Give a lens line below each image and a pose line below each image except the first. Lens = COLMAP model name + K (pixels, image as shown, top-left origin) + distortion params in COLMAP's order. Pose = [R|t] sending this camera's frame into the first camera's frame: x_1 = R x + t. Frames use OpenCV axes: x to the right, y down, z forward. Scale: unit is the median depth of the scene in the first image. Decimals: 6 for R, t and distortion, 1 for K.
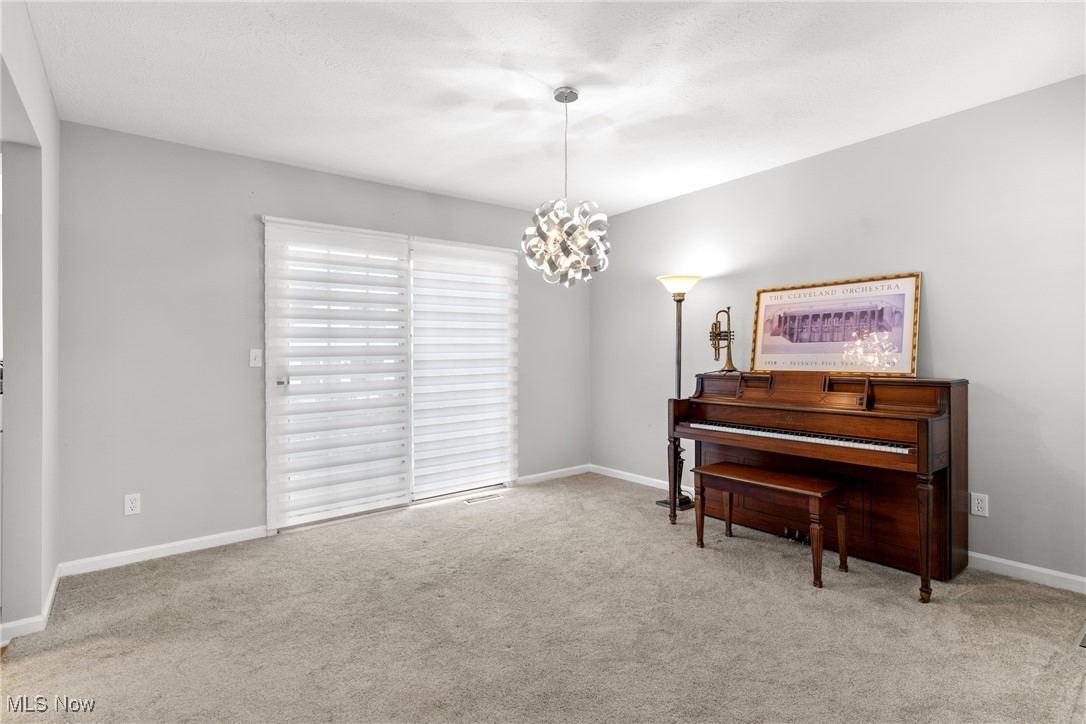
lens RADIAL K [[516.1, 0, 540.4], [0, 516.1, 353.1], [0, 0, 1]] dist [-0.001033, -0.001135]
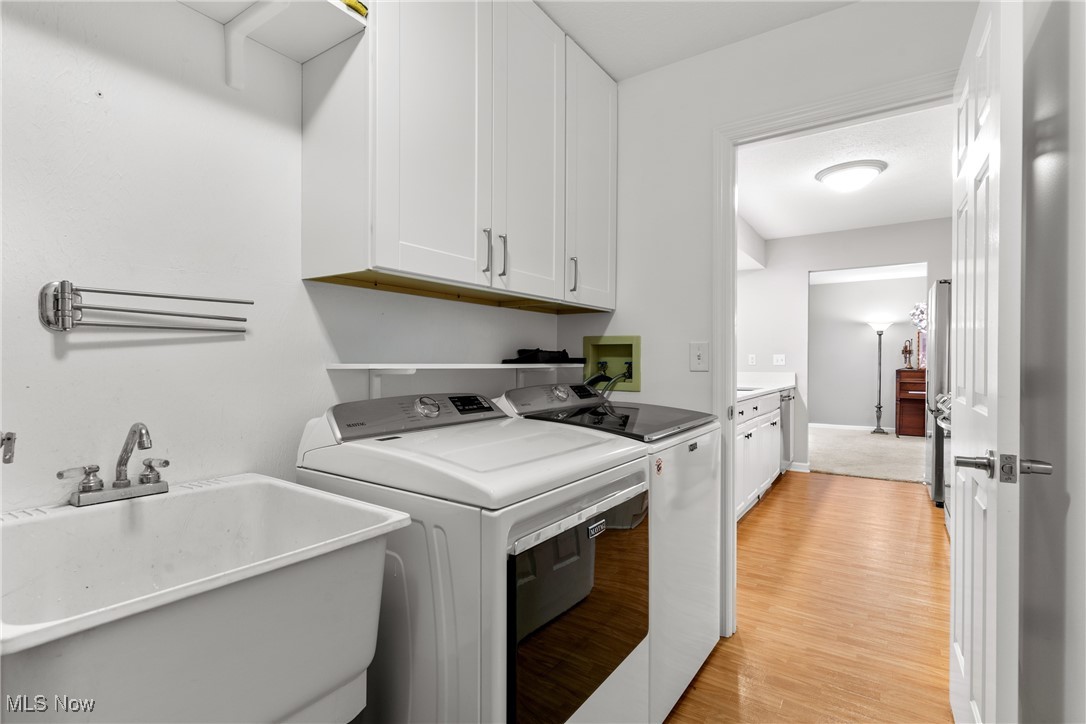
lens RADIAL K [[516.1, 0, 552.3], [0, 516.1, 361.2], [0, 0, 1]] dist [-0.001033, -0.001135]
pose [[0.941524, 0.006249, 0.336888, -1.865338], [-0.005180, 0.999978, -0.004071, 0.021924], [-0.336907, 0.002088, 0.941536, -0.547270]]
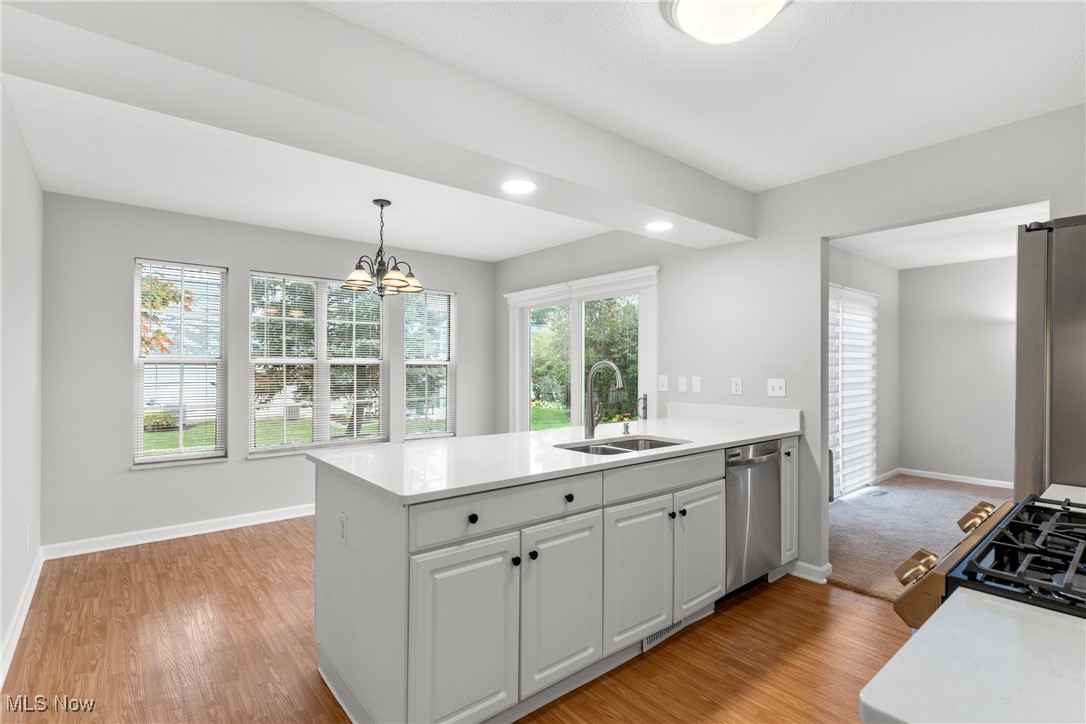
lens RADIAL K [[516.1, 0, 547.9], [0, 516.1, 362.0], [0, 0, 1]] dist [-0.001033, -0.001135]
pose [[0.998632, 0.006935, 0.051829, -1.192483], [-0.006629, 0.999960, -0.006061, -0.027693], [-0.051869, 0.005709, 0.998638, -0.243956]]
